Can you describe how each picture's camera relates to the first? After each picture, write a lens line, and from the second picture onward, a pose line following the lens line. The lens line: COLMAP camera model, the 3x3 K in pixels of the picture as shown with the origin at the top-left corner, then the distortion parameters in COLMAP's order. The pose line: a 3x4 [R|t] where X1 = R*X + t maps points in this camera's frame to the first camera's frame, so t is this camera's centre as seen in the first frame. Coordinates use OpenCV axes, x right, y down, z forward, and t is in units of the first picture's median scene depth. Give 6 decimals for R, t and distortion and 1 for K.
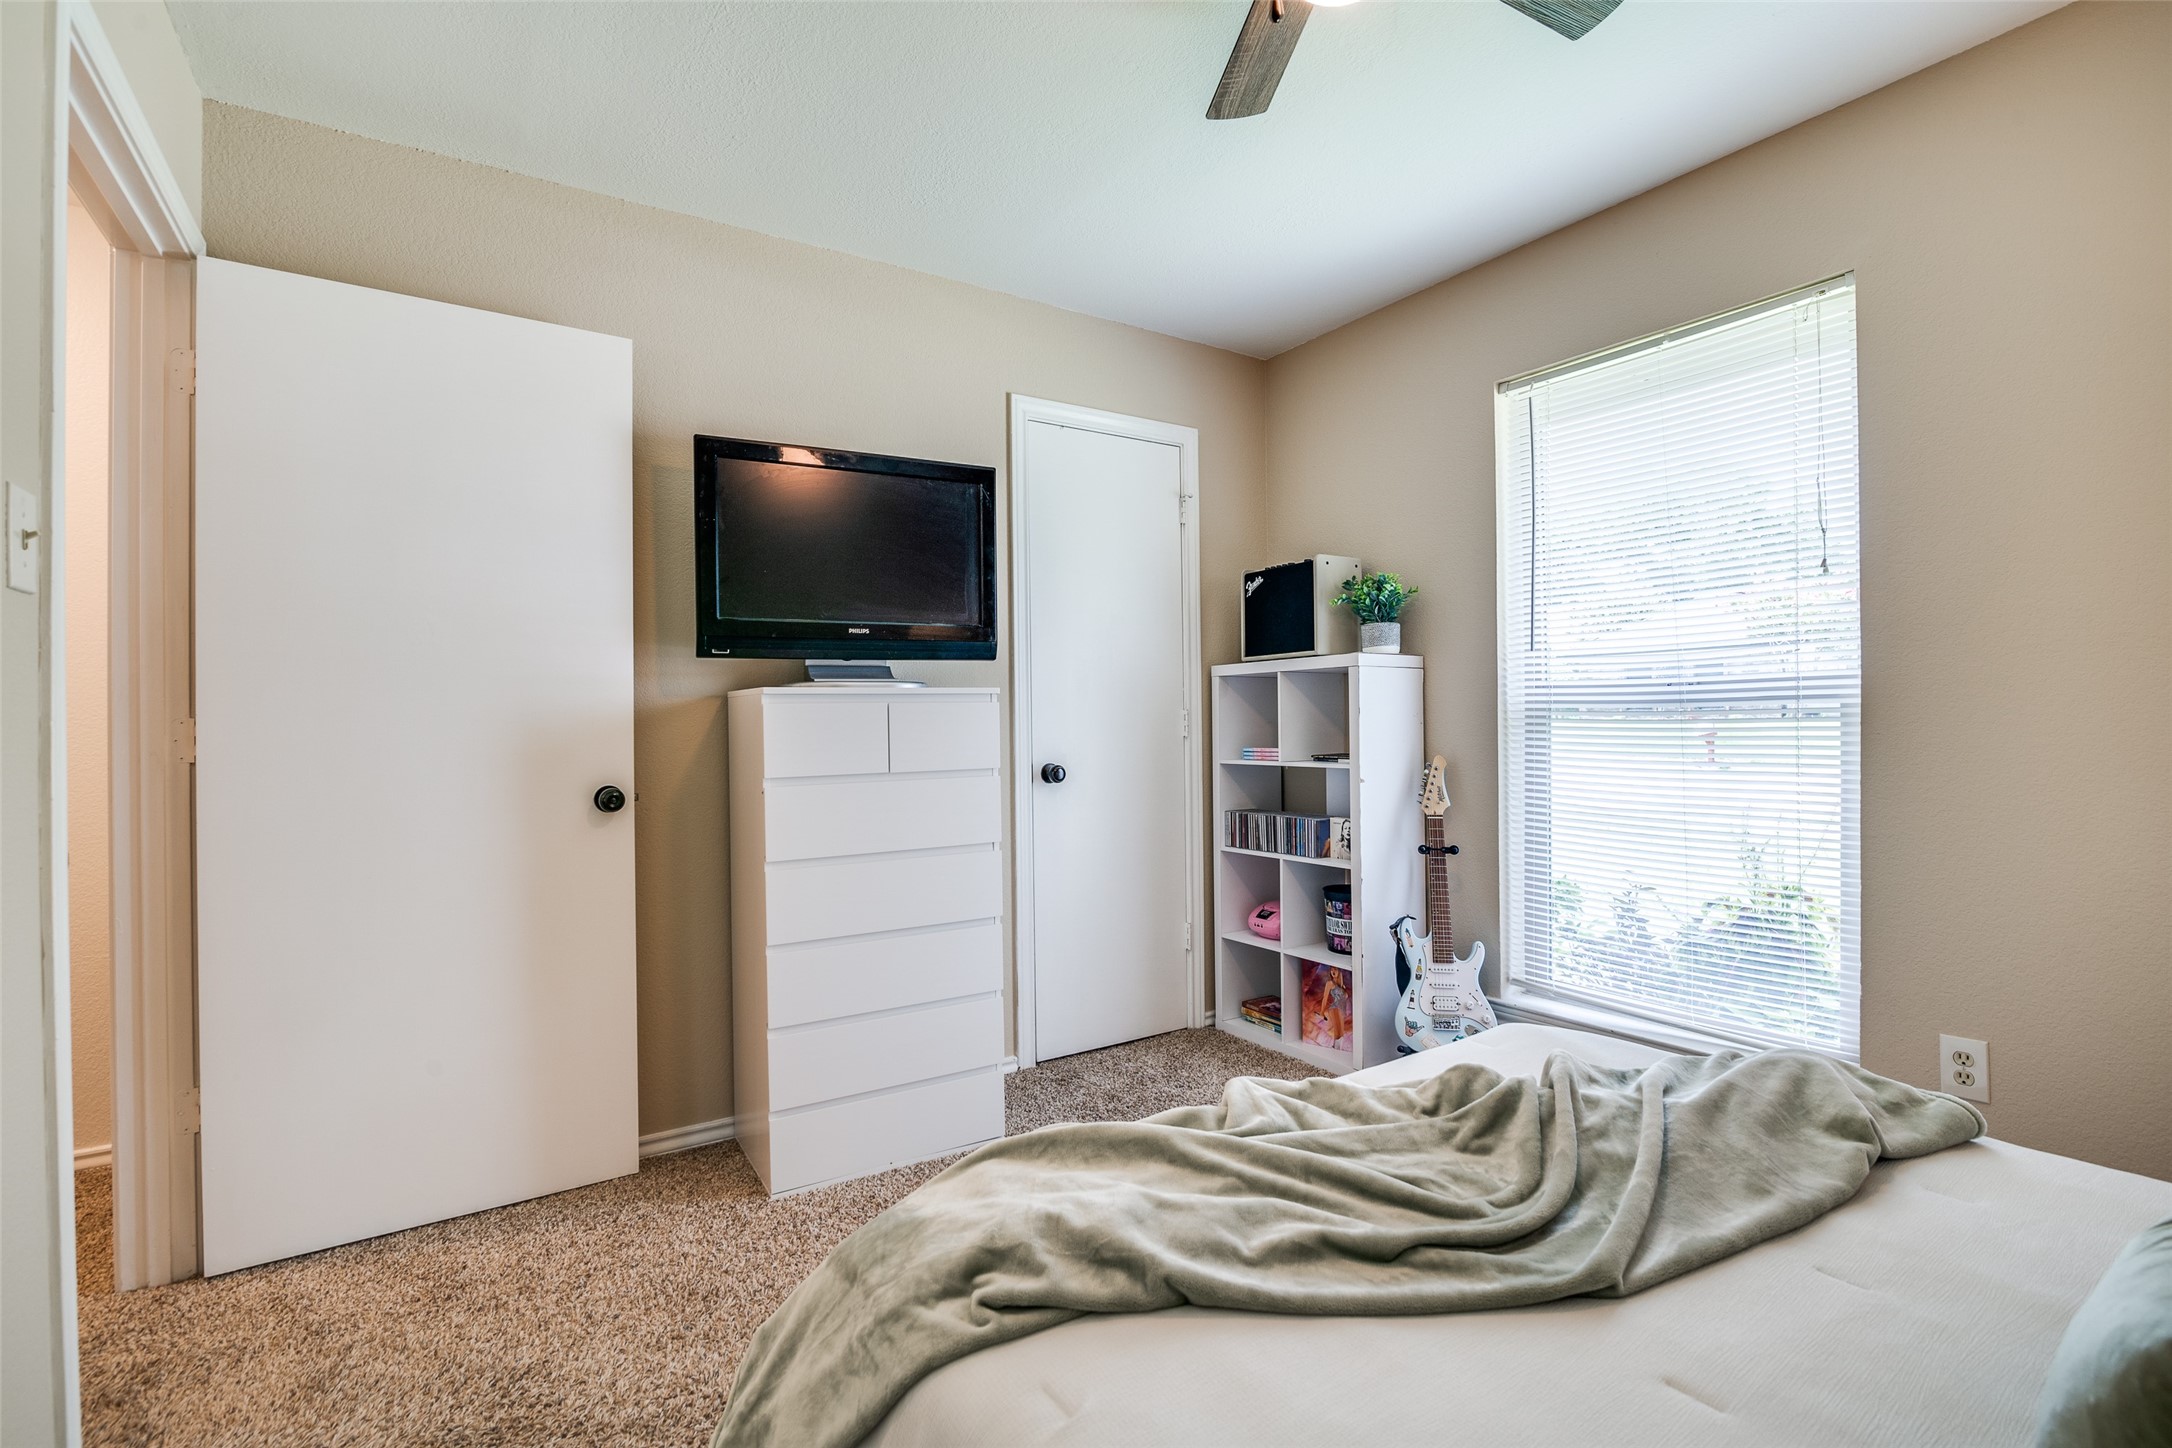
lens RADIAL K [[1000.6, 0, 1090.1], [0, 1000.6, 718.5], [0, 0, 1]] dist [-0.019057, 0.000364]
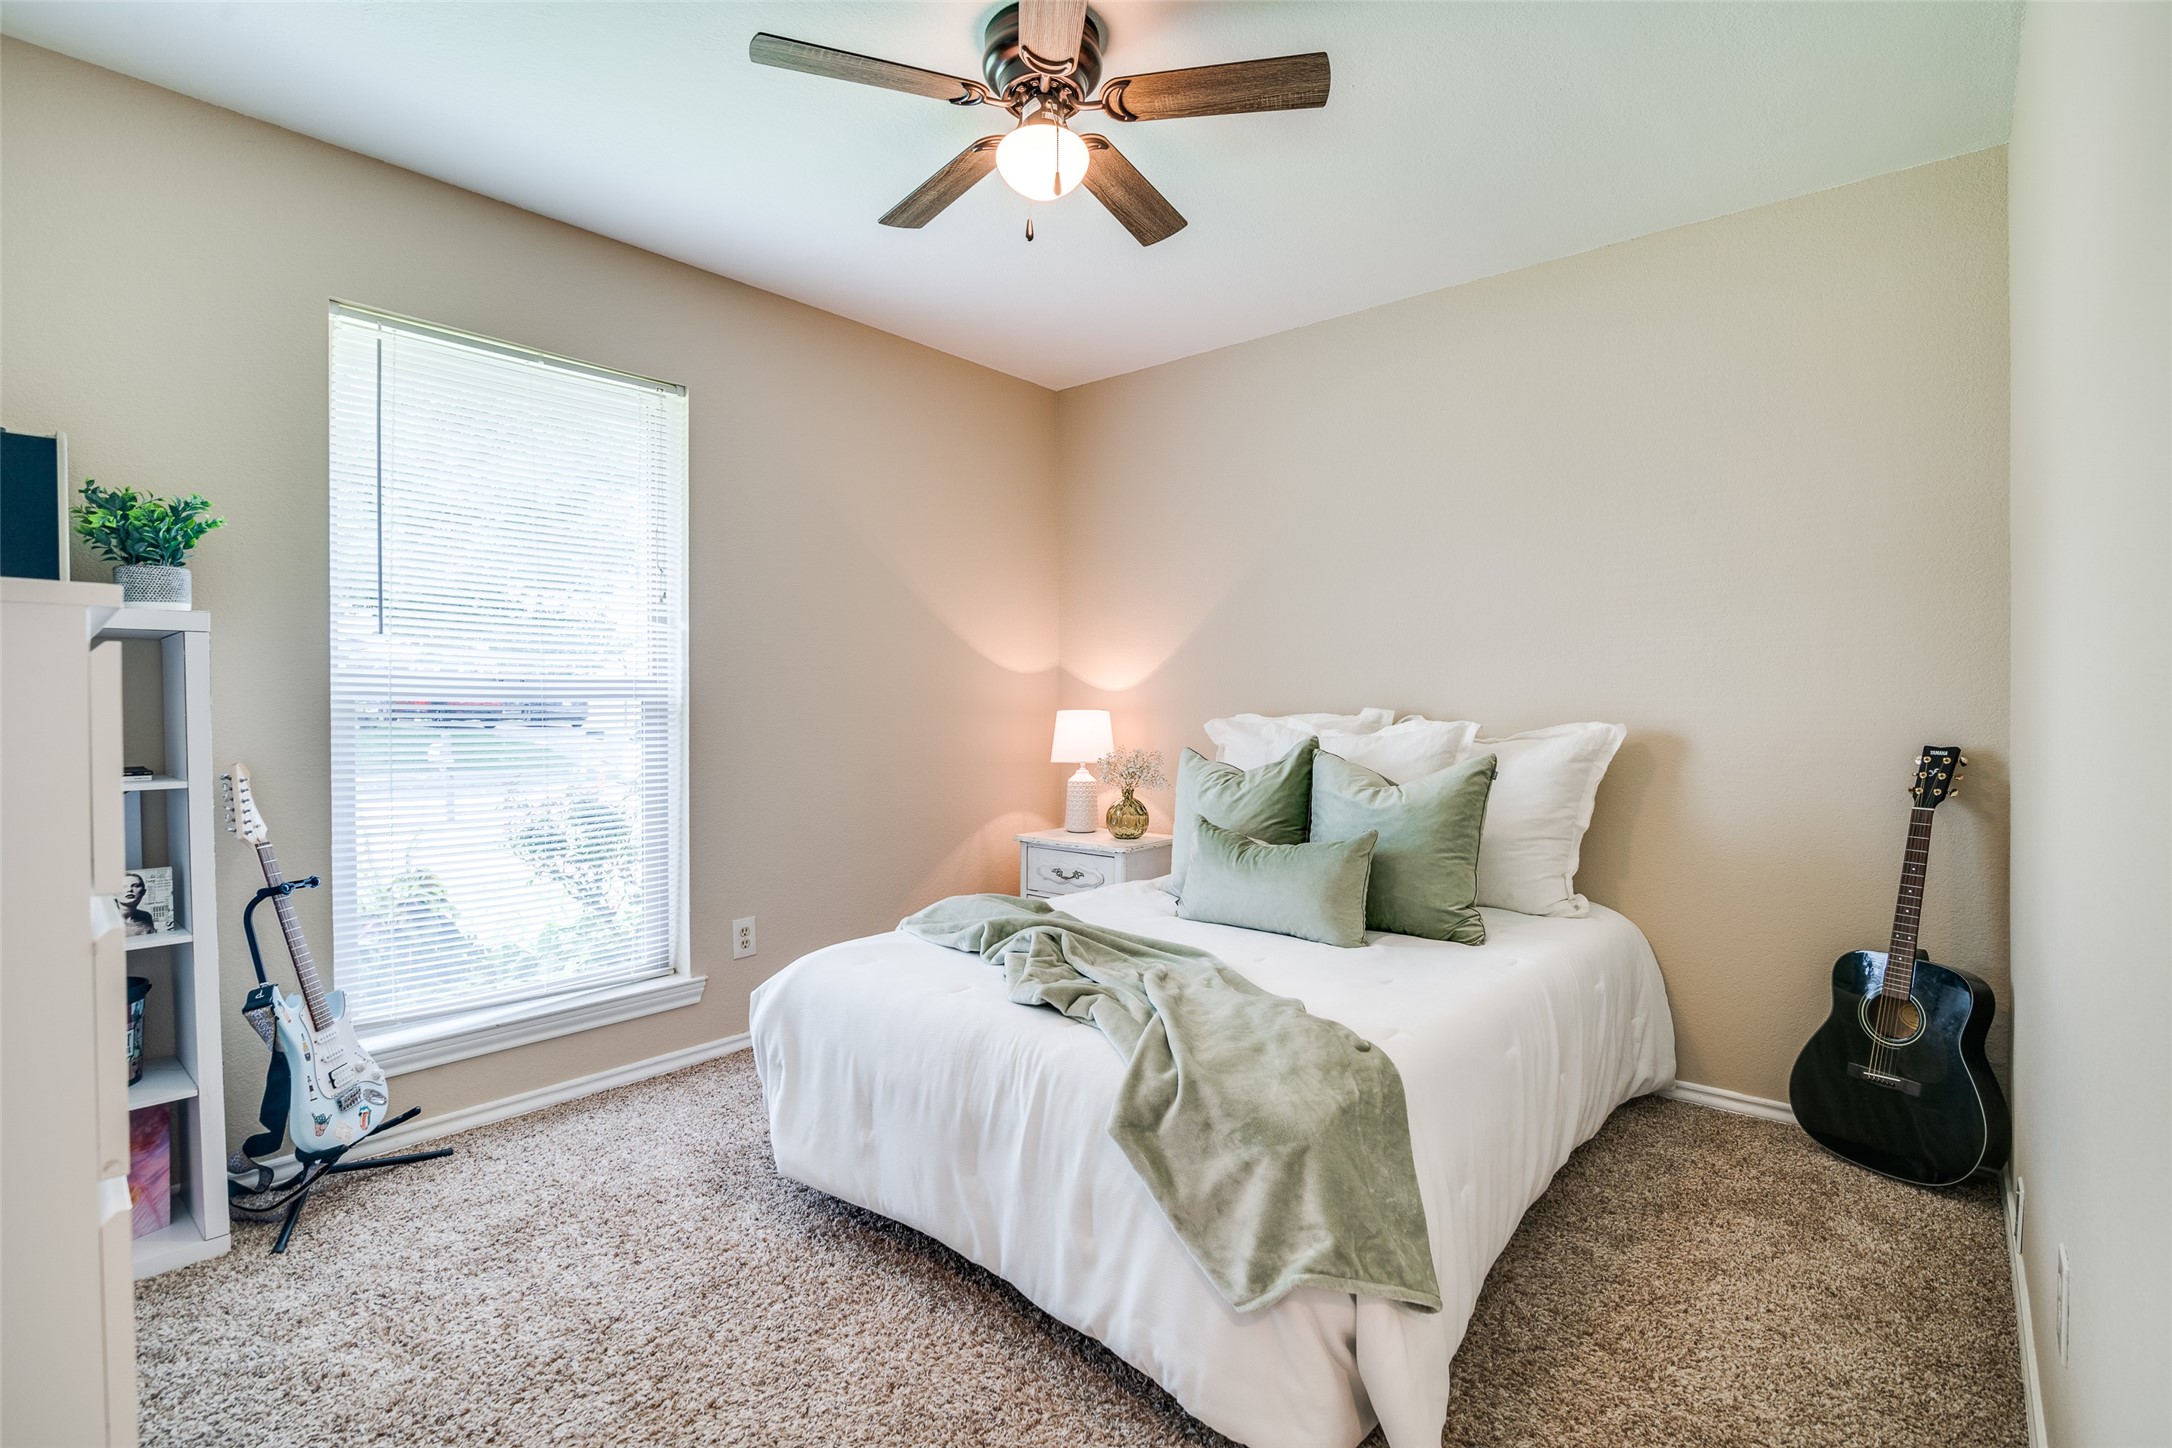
lens RADIAL K [[1000.6, 0, 1090.1], [0, 1000.6, 718.5], [0, 0, 1]] dist [-0.019057, 0.000364]
pose [[-0.288102, 0.002448, 0.957597, -0.619838], [0.003578, 0.999993, -0.001479, 0.010652], [-0.957593, 0.003000, -0.288108, 0.739864]]
